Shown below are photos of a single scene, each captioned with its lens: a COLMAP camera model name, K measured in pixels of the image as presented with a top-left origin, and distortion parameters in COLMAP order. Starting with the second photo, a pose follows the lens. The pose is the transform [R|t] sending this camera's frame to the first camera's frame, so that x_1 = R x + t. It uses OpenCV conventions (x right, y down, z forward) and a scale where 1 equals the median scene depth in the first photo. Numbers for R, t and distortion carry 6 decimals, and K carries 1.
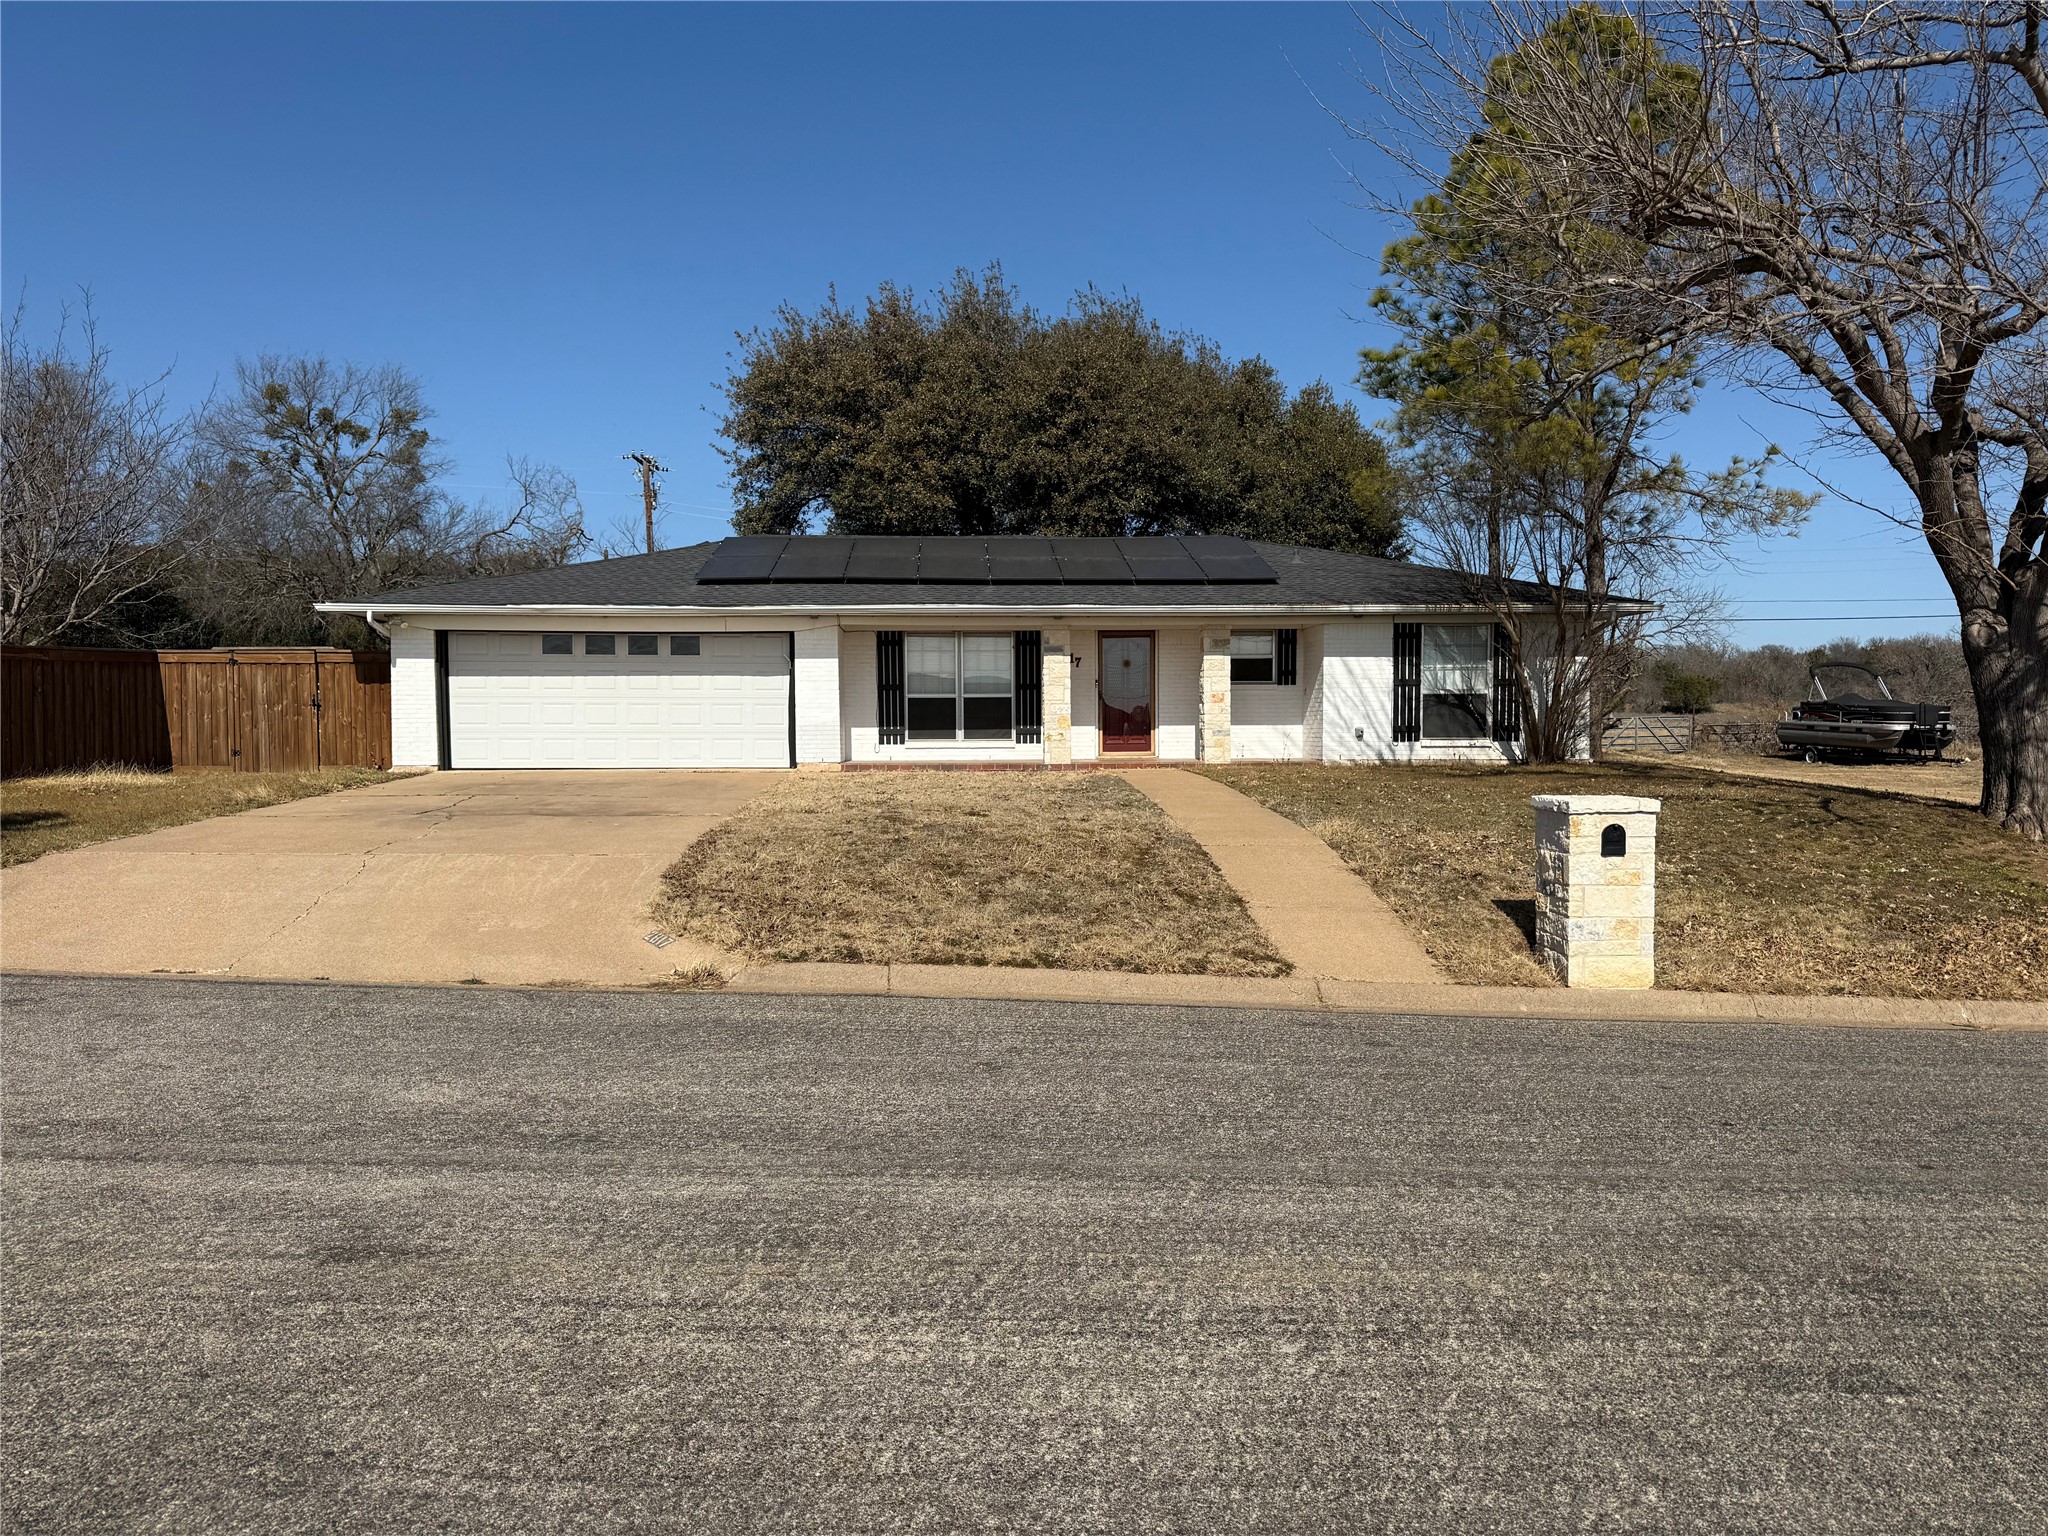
lens RADIAL K [[1431.9, 0, 1029.9], [0, 1431.9, 759.9], [0, 0, 1]] dist [0.074985, -0.090688]
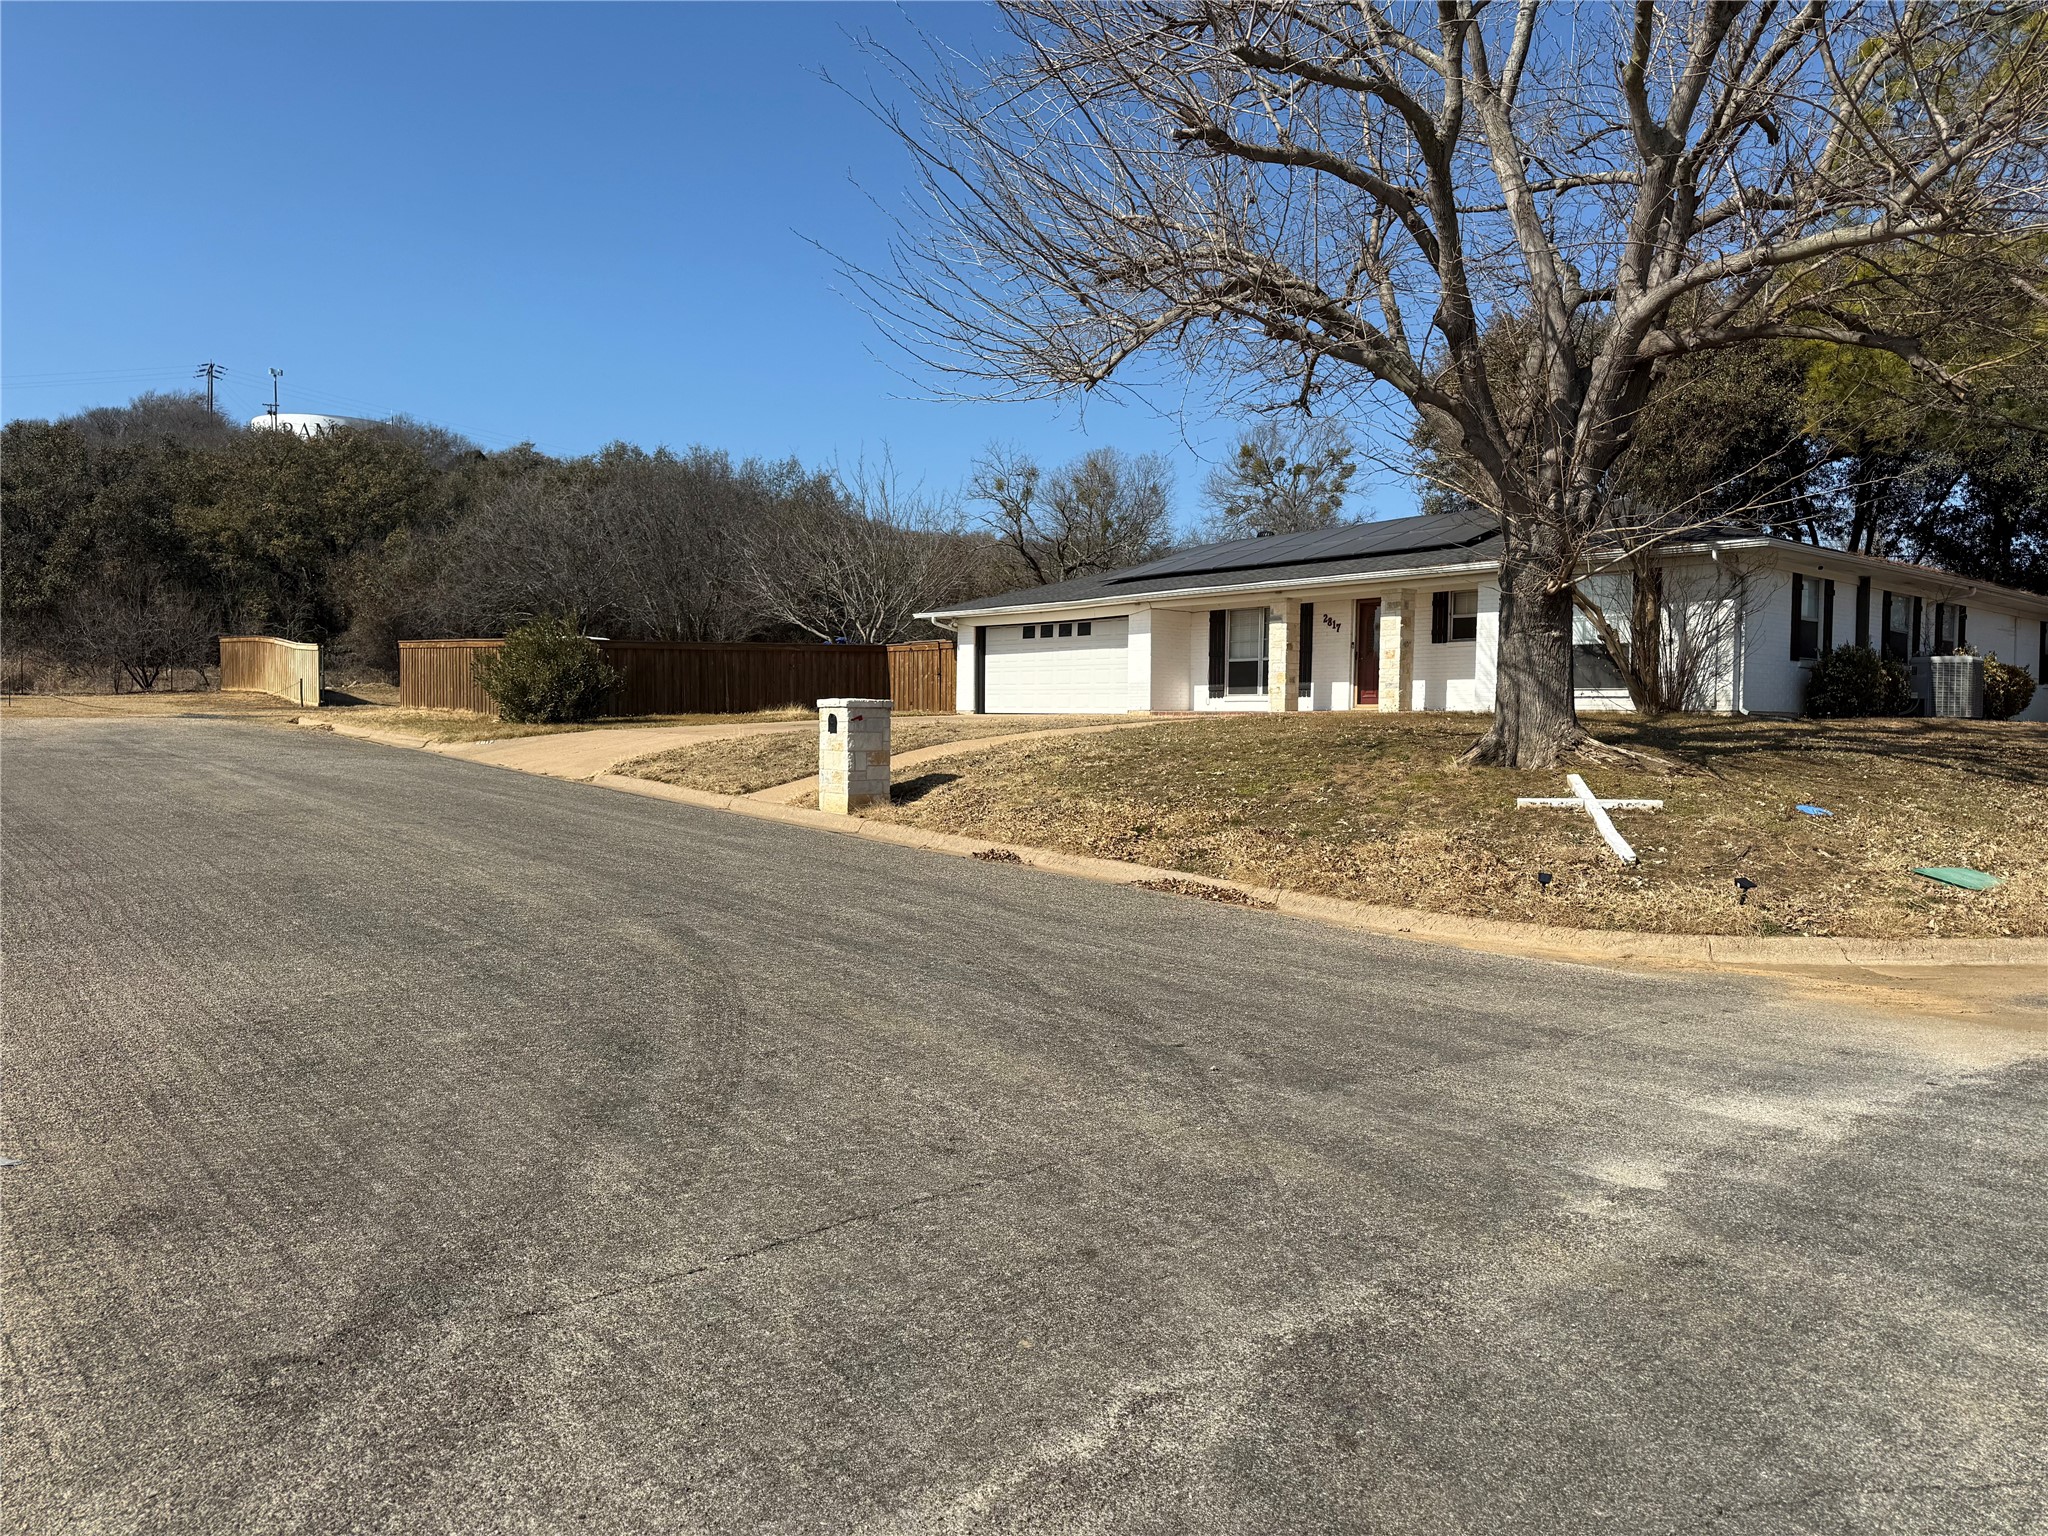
lens RADIAL K [[1431.9, 0, 1026.3], [0, 1431.9, 787.2], [0, 0, 1]] dist [0.074985, -0.090688]
pose [[0.601465, 0.045698, -0.797591, 0.883511], [-0.029525, 0.998952, 0.034971, 0.030795], [0.798354, 0.002515, 0.602184, 0.086782]]
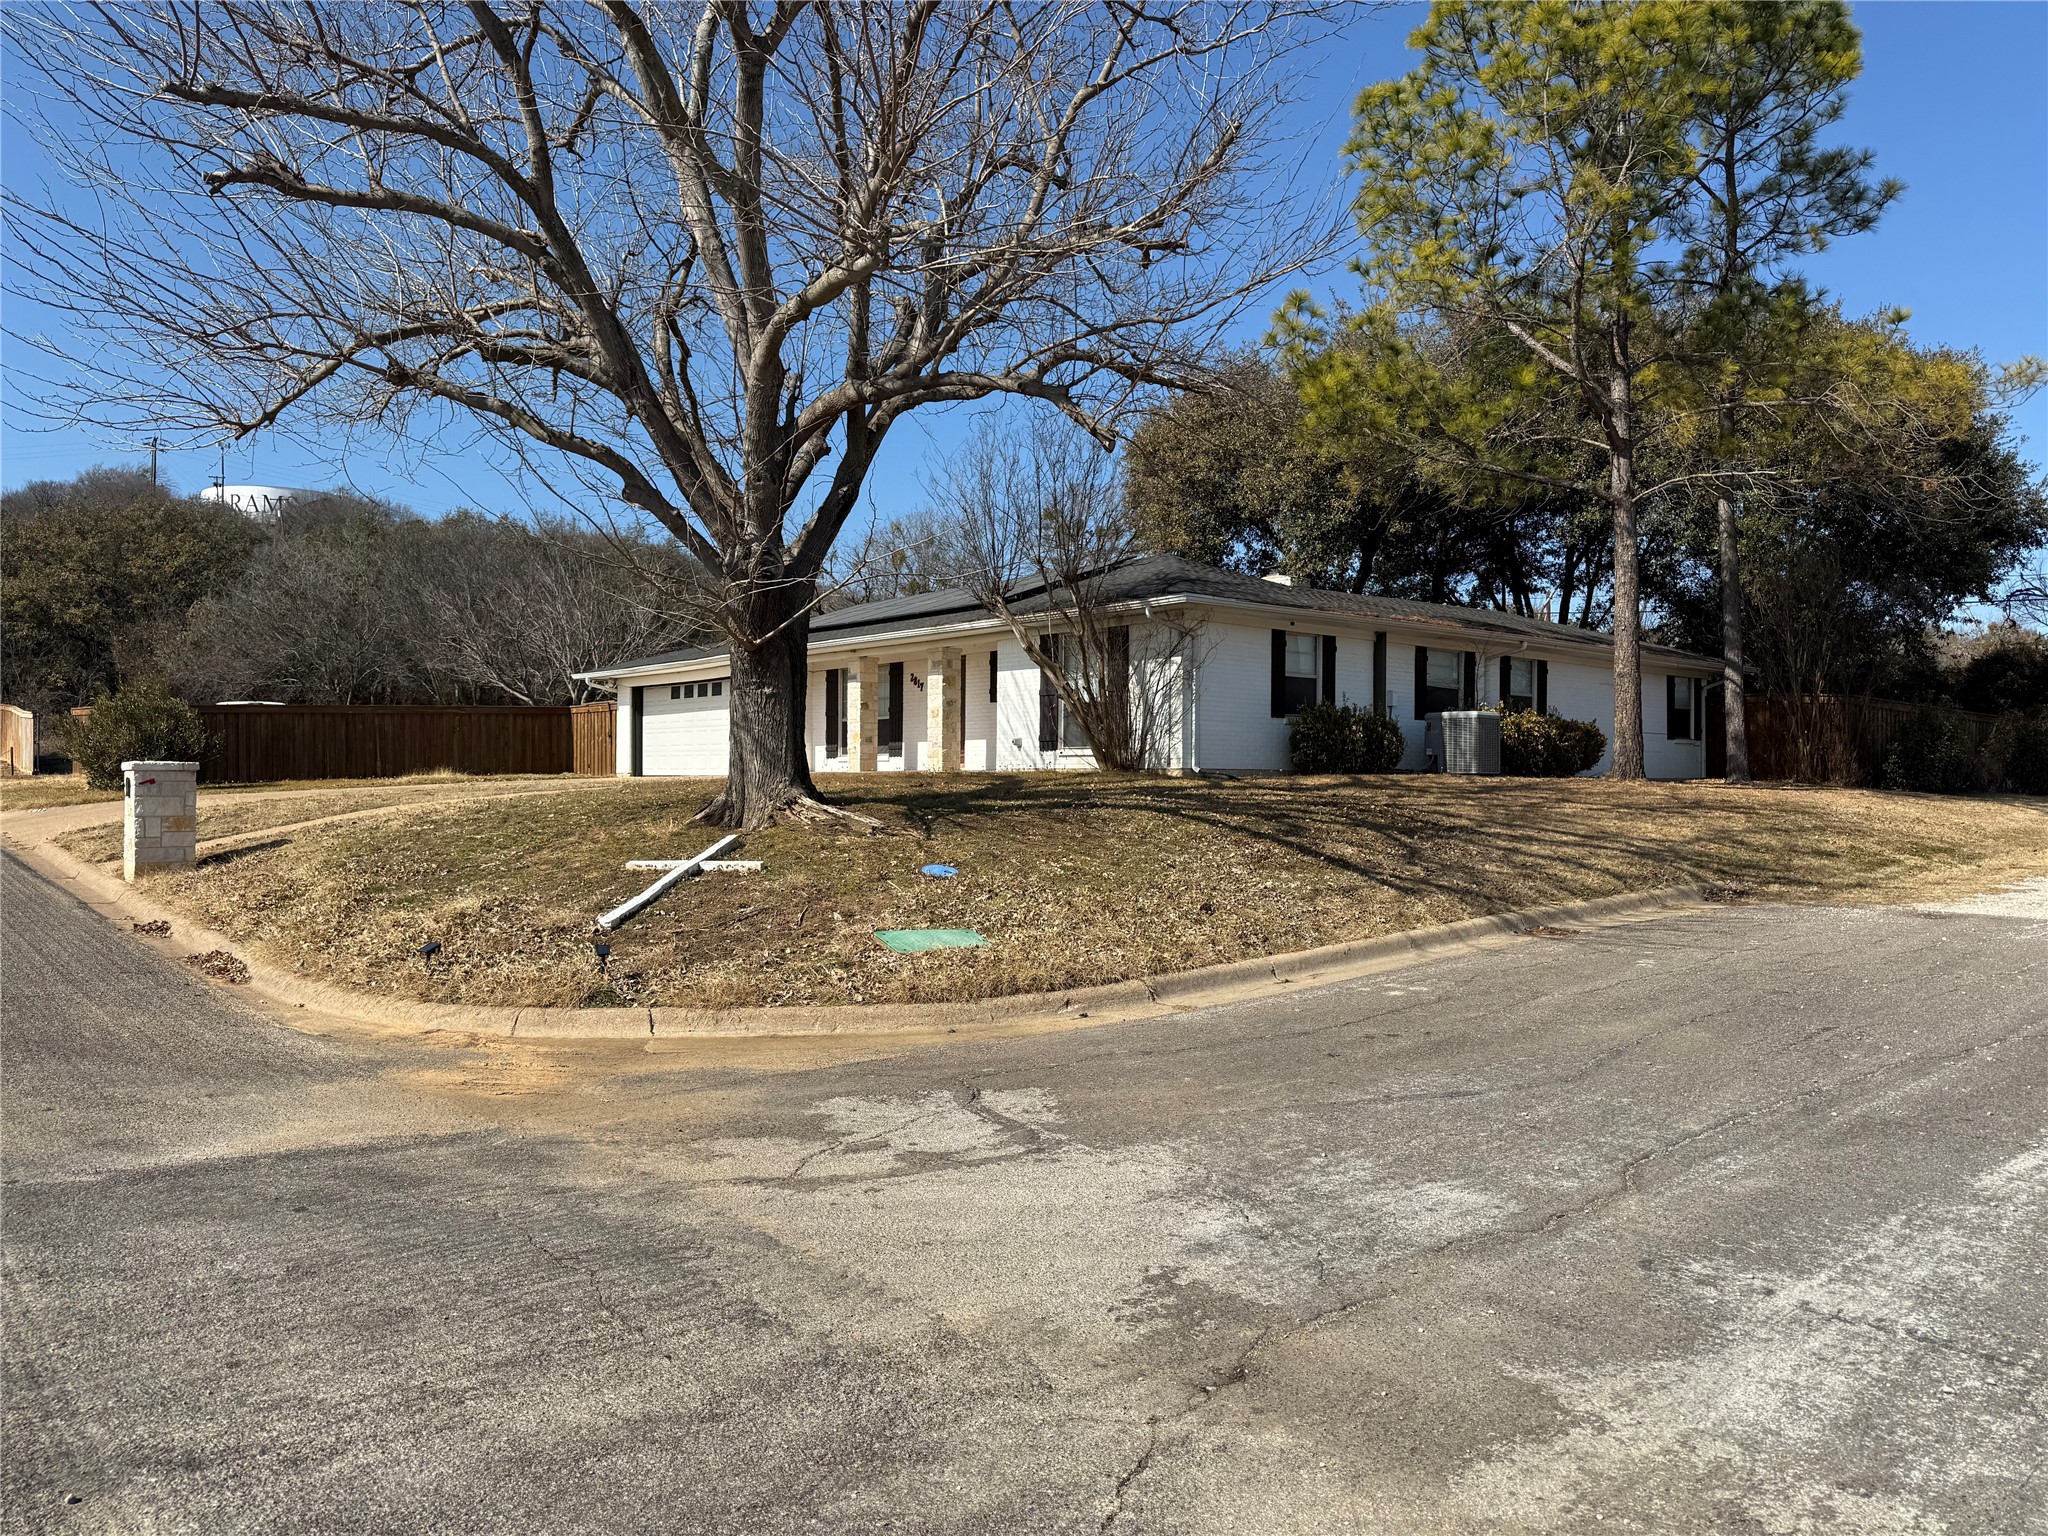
lens RADIAL K [[1431.9, 0, 1015.7], [0, 1431.9, 784.2], [0, 0, 1]] dist [0.074985, -0.090688]
pose [[0.597625, 0.005045, -0.801760, 1.079899], [-0.022426, 0.999694, -0.010425, 0.022359], [0.801462, 0.024211, 0.597555, 0.393712]]
